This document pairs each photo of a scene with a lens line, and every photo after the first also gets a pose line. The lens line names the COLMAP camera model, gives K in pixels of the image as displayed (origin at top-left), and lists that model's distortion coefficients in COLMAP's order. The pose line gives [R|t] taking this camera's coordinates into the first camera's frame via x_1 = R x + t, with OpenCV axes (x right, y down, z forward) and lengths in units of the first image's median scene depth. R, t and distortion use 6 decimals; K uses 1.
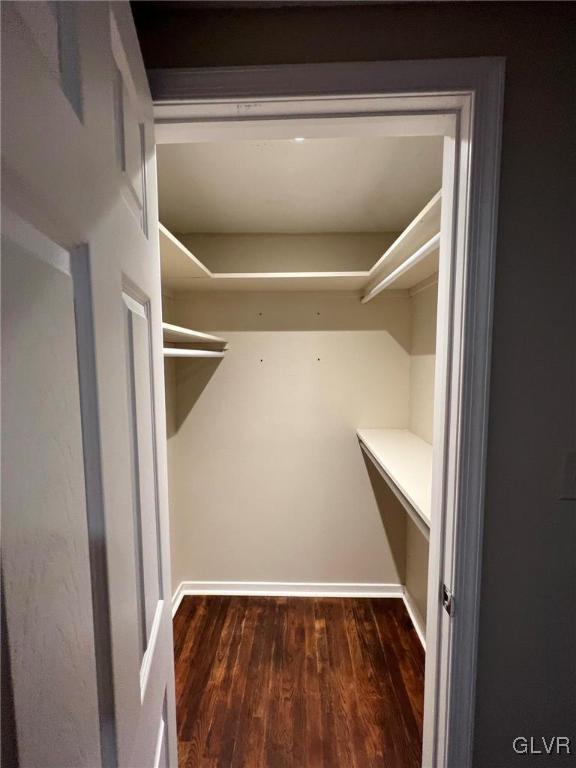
lens RADIAL K [[303.2, 0, 288.0], [0, 303.2, 384.0], [0, 0, 1]] dist [0.000083, -0.000087]
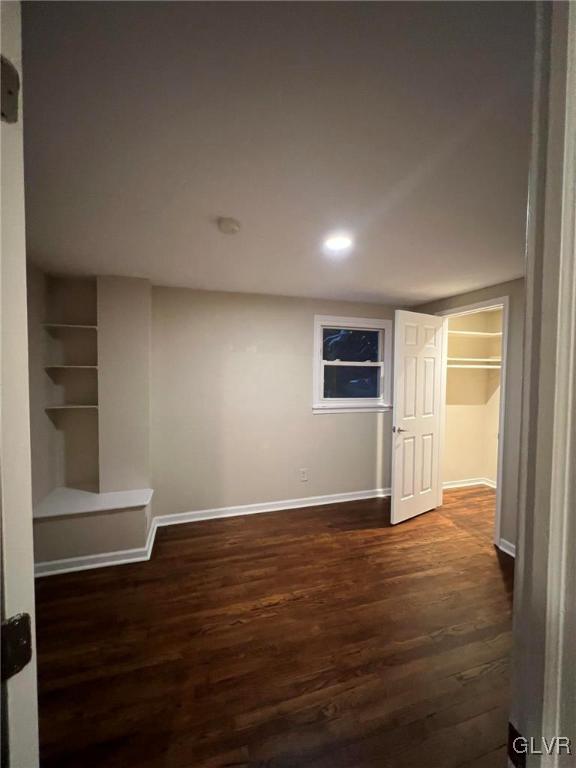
lens RADIAL K [[303.2, 0, 288.0], [0, 303.2, 384.0], [0, 0, 1]] dist [0.000083, -0.000087]
pose [[0.297477, 0.052749, -0.953271, 1.614865], [-0.090855, 0.995505, 0.026734, 0.118862], [0.950396, 0.078656, 0.300932, -1.268244]]
